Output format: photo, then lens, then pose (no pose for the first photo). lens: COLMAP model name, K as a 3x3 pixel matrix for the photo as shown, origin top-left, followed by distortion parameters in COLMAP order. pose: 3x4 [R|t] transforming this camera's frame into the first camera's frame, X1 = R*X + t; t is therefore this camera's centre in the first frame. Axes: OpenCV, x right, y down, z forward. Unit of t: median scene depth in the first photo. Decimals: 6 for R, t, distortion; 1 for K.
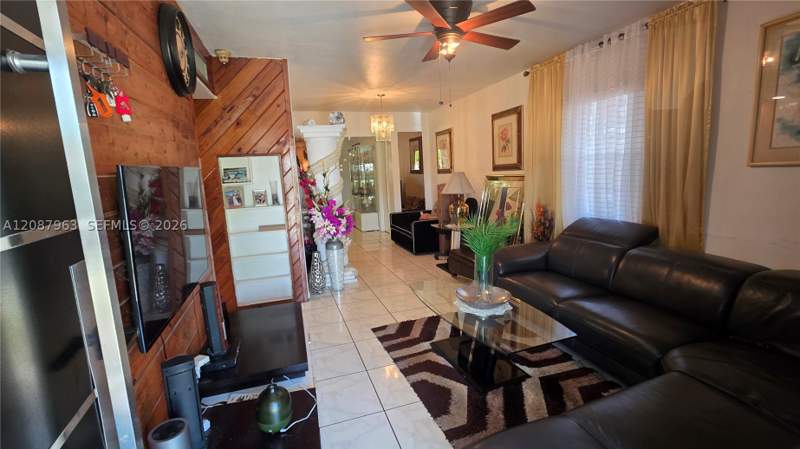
lens RADIAL K [[355.4, 0, 401.0], [0, 355.4, 221.4], [0, 0, 1]] dist [0.000481, 0.000335]
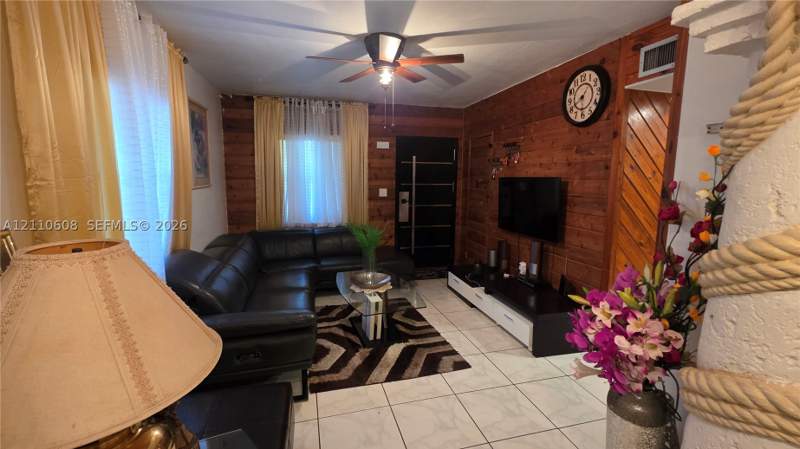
lens RADIAL K [[355.4, 0, 401.0], [0, 355.4, 221.4], [0, 0, 1]] dist [0.000481, 0.000335]
pose [[-0.997495, 0.028748, 0.064639, 0.018789], [0.045251, 0.961623, 0.270616, -0.281610], [-0.054379, 0.272863, -0.960515, 1.754233]]
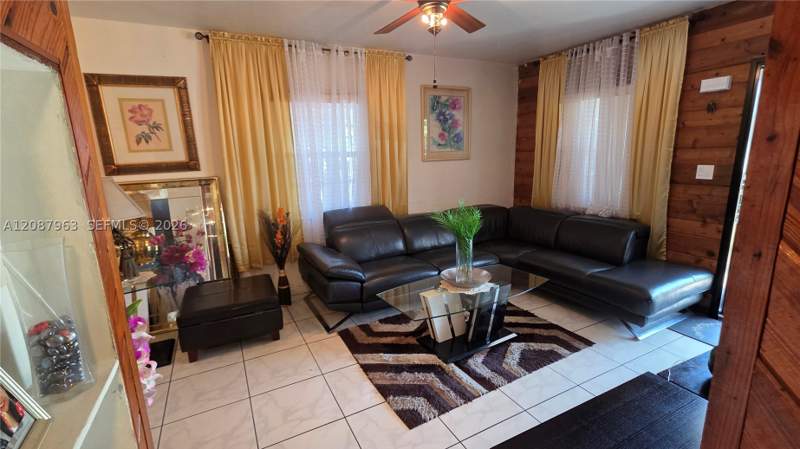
lens RADIAL K [[355.4, 0, 401.0], [0, 355.4, 221.4], [0, 0, 1]] dist [0.000481, 0.000335]
pose [[-0.146644, -0.144319, 0.978605, -0.617330], [0.177995, 0.969302, 0.169620, -0.137407], [-0.973043, 0.199060, -0.116454, 1.020866]]
